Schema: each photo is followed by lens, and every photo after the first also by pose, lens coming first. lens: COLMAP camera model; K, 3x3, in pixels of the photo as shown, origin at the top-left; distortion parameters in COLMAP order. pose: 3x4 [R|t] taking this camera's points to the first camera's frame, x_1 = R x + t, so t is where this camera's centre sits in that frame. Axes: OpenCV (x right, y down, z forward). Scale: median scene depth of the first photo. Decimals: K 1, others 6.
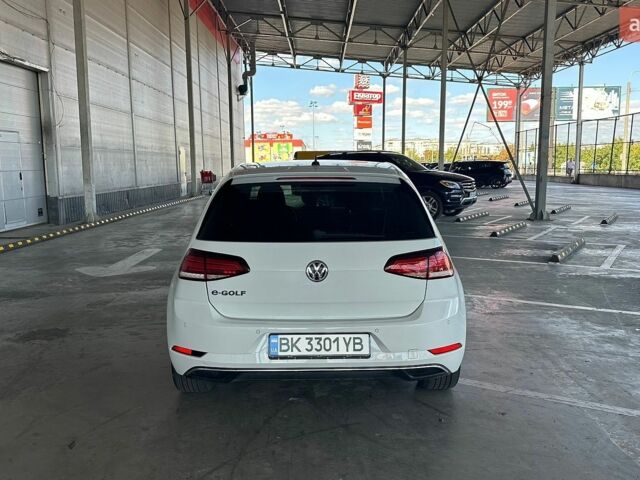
lens RADIAL K [[595.9, 0, 320.0], [0, 595.9, 240.0], [0, 0, 1]] dist [0.163295, -0.317944]
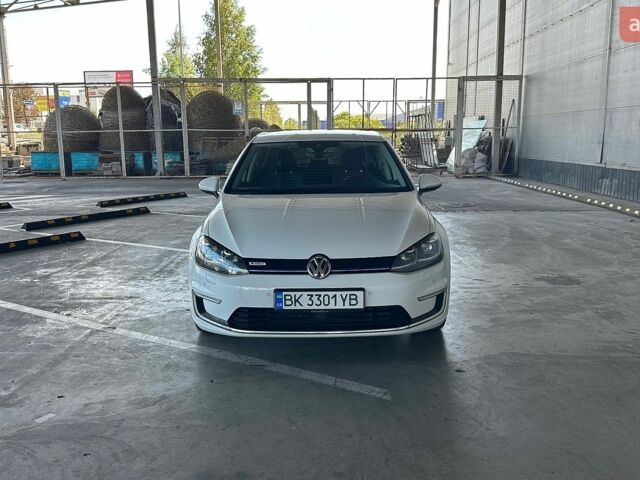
lens RADIAL K [[595.9, 0, 320.0], [0, 595.9, 240.0], [0, 0, 1]] dist [0.163295, -0.317944]
pose [[-0.999681, 0.015043, 0.020292, -0.030789], [0.020388, 0.954789, 0.296586, -0.252053], [-0.014913, 0.296905, -0.954791, 2.007930]]
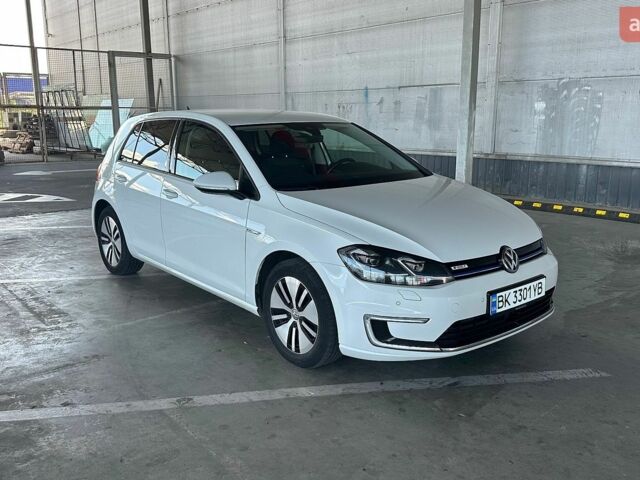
lens RADIAL K [[595.9, 0, 320.0], [0, 595.9, 240.0], [0, 0, 1]] dist [0.163295, -0.317944]
pose [[-0.769544, 0.145516, -0.621793, 0.520272], [-0.070216, 0.948507, 0.308876, -0.221775], [0.634721, 0.281354, -0.719701, 1.693075]]
